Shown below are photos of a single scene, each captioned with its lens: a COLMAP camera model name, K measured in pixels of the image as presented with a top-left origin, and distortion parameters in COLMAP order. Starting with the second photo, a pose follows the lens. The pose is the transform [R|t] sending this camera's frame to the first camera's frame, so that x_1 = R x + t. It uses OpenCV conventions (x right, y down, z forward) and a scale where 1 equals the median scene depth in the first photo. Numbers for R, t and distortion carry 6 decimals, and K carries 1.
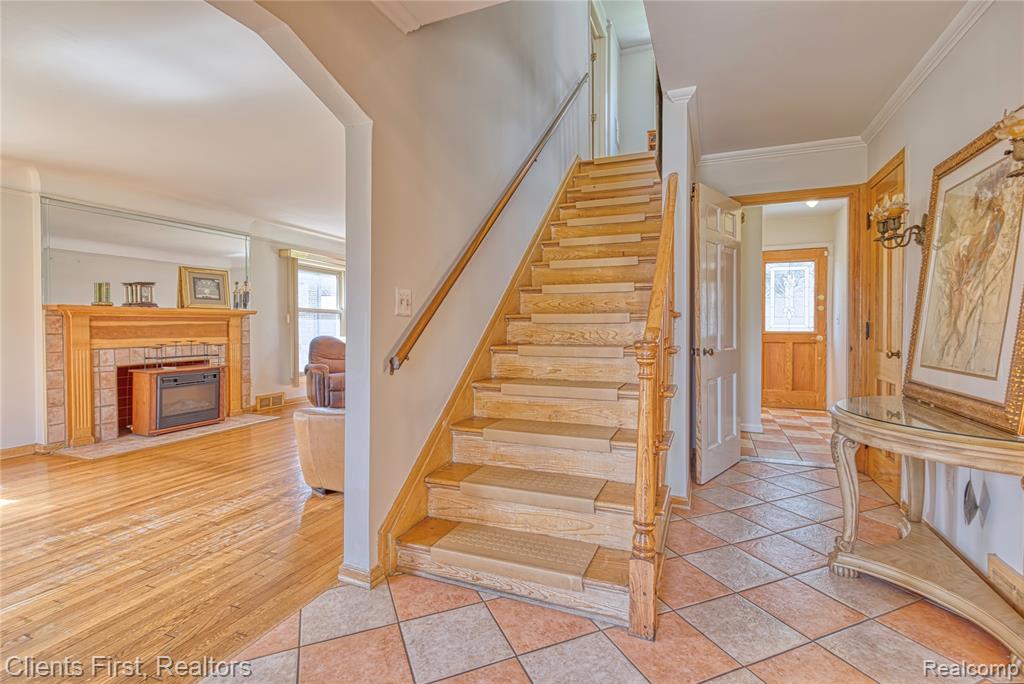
lens RADIAL K [[467.5, 0, 524.2], [0, 467.5, 328.9], [0, 0, 1]] dist [0.012470, -0.003944]
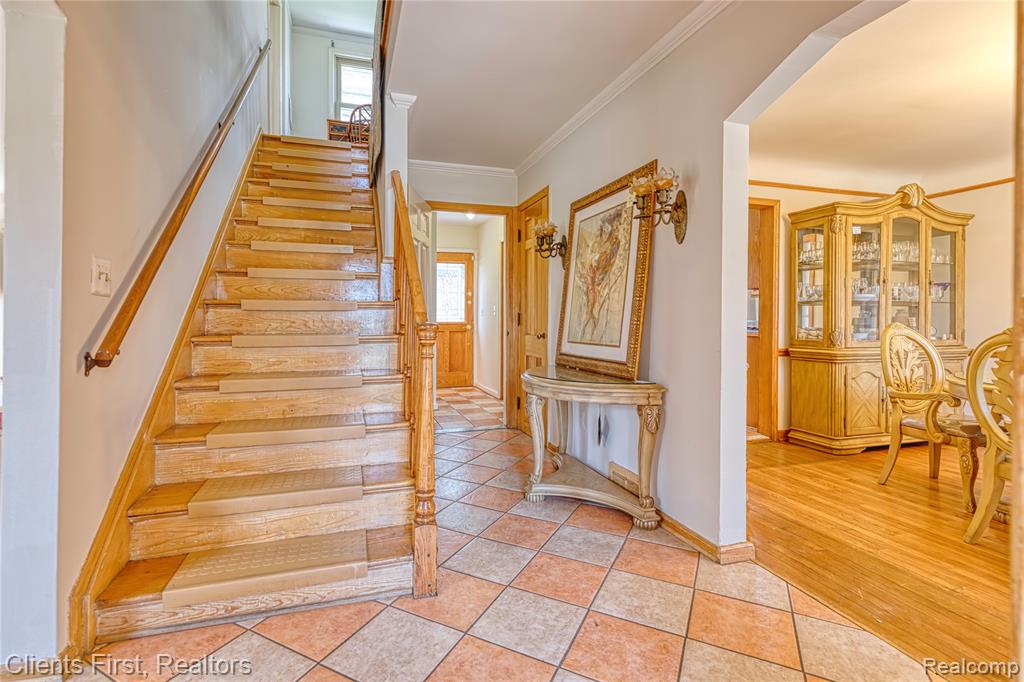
lens RADIAL K [[467.5, 0, 492.7], [0, 467.5, 319.8], [0, 0, 1]] dist [0.012470, -0.003944]
pose [[0.784698, -0.002278, 0.619873, -0.135932], [0.006000, 0.999974, -0.003919, 0.010088], [-0.619849, 0.006795, 0.784692, 0.022259]]
